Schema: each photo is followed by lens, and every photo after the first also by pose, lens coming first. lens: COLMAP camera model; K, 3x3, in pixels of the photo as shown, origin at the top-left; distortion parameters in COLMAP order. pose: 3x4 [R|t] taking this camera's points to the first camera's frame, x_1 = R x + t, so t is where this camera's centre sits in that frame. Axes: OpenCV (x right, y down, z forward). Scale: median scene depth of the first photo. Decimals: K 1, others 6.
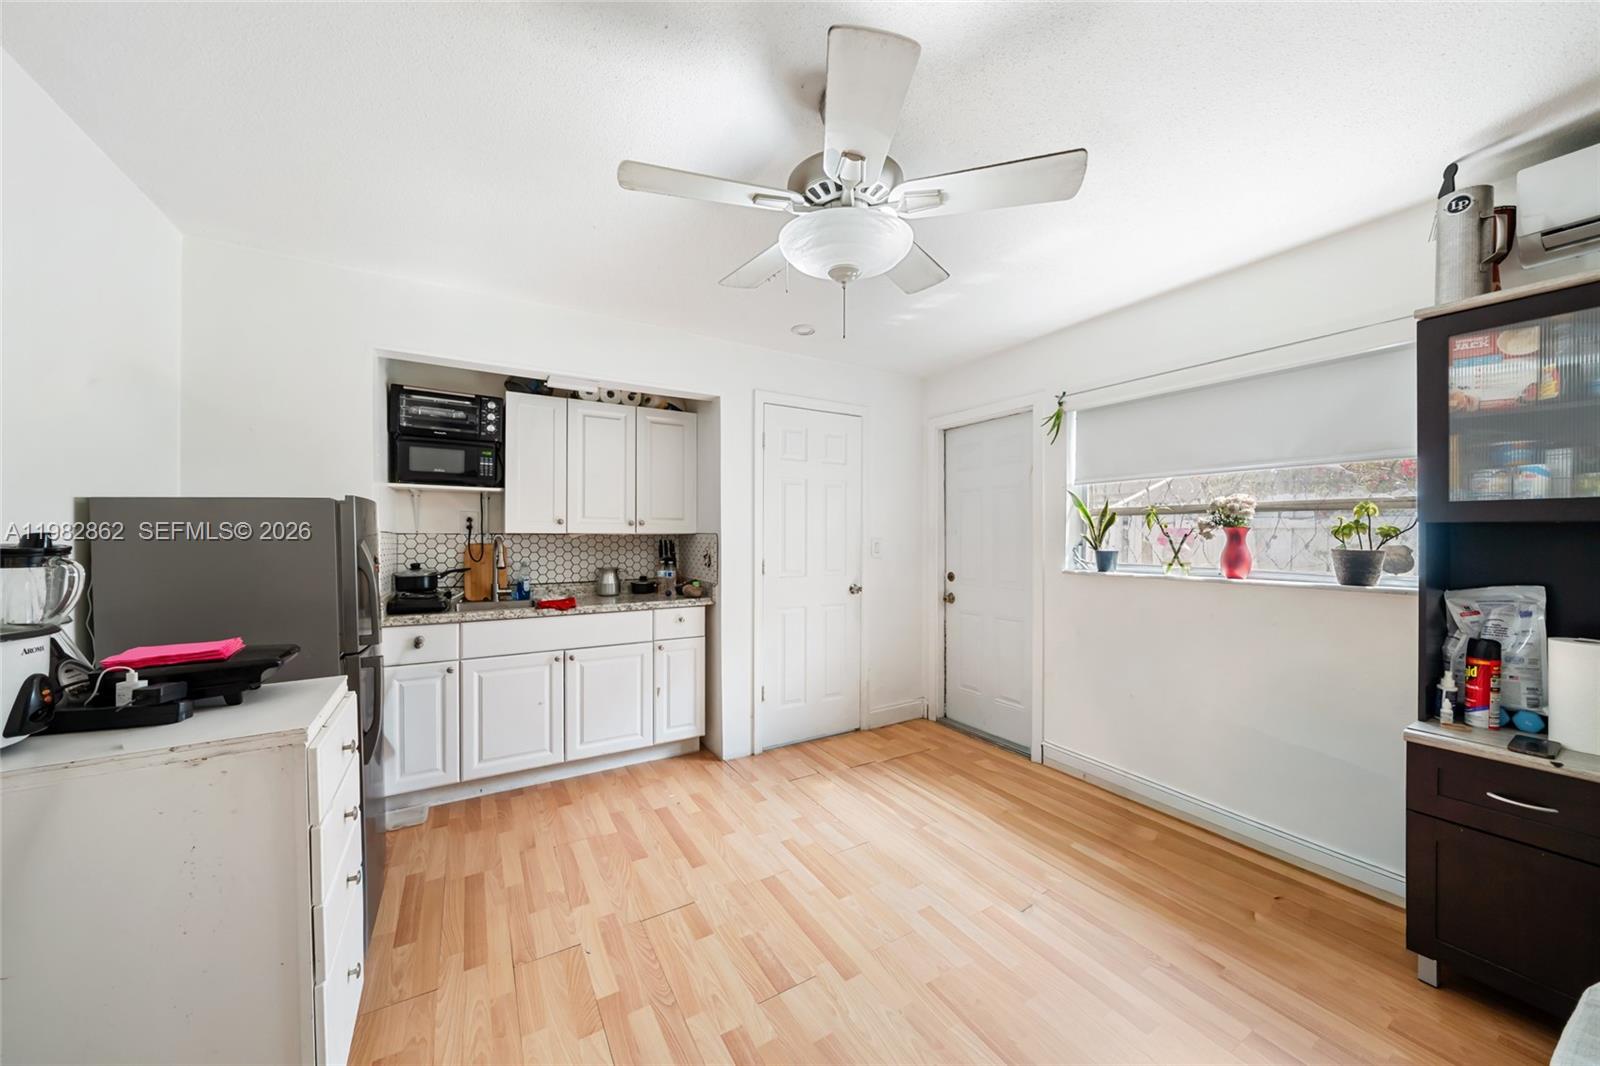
lens RADIAL K [[547.0, 0, 801.0], [0, 547.0, 535.4], [0, 0, 1]] dist [-0.006803, -0.000050]
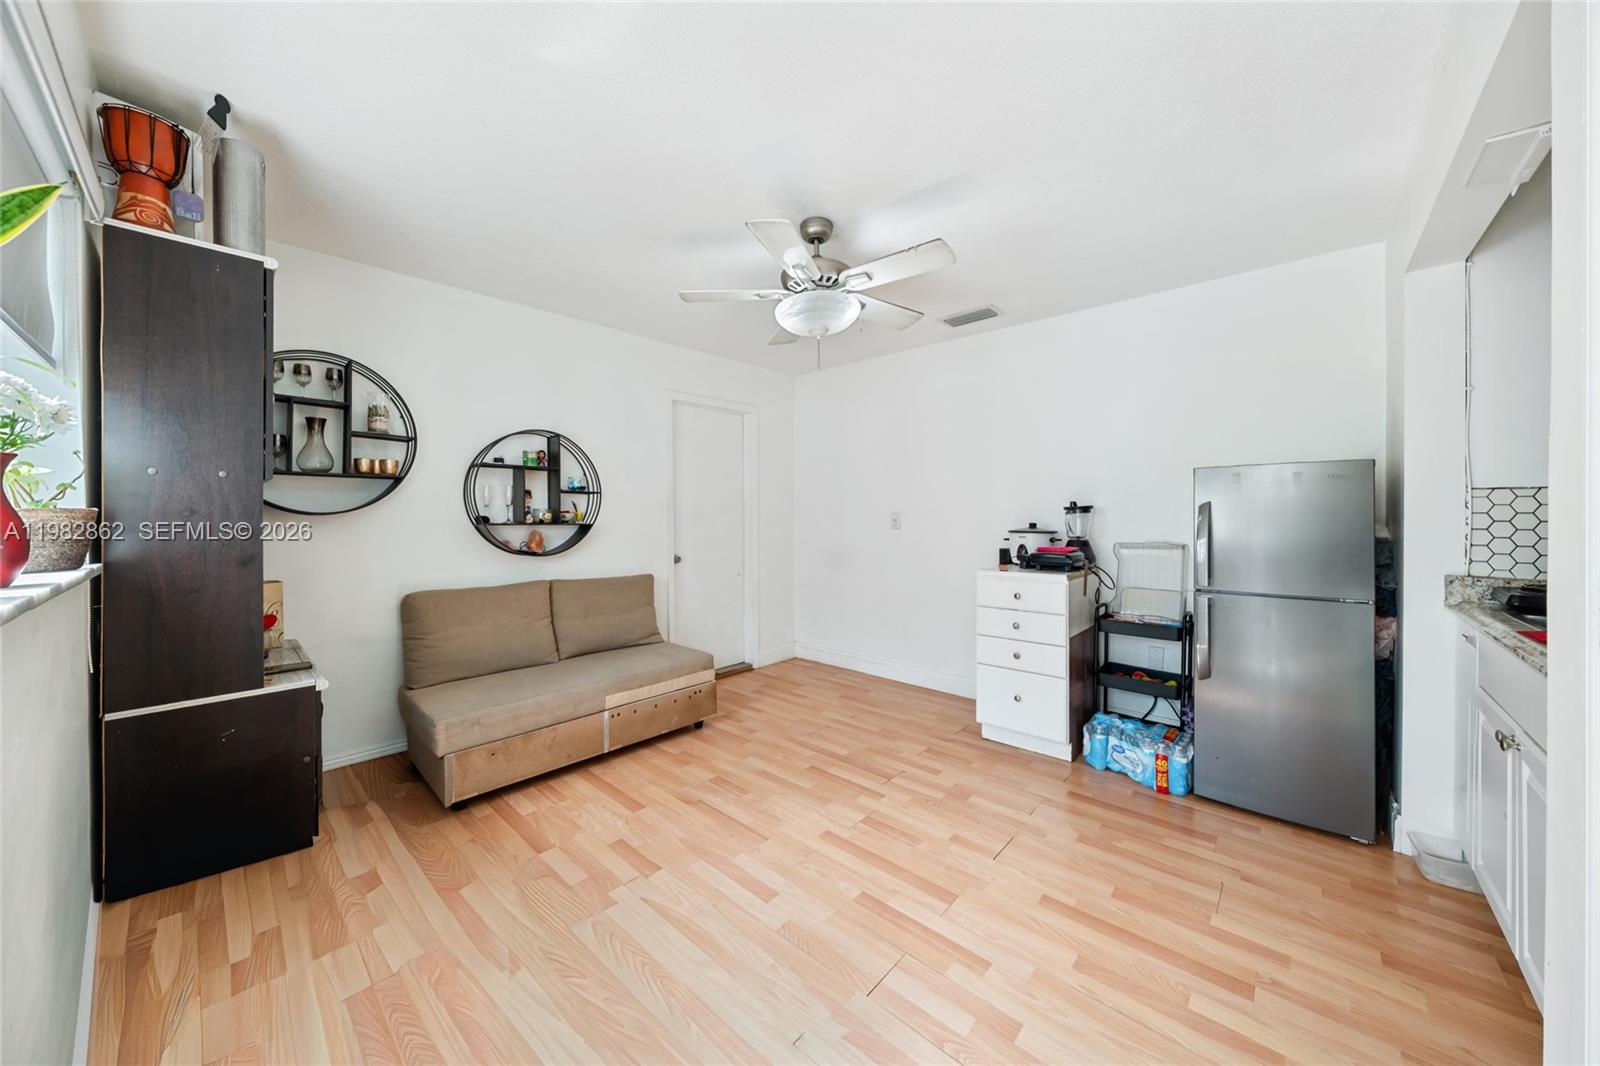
lens RADIAL K [[547.0, 0, 793.8], [0, 547.0, 520.6], [0, 0, 1]] dist [-0.006803, -0.000050]
pose [[-0.959615, 0.000831, -0.281314, 0.439668], [-0.001898, 0.999954, 0.009431, 0.037399], [0.281309, 0.009584, -0.959569, 1.845406]]
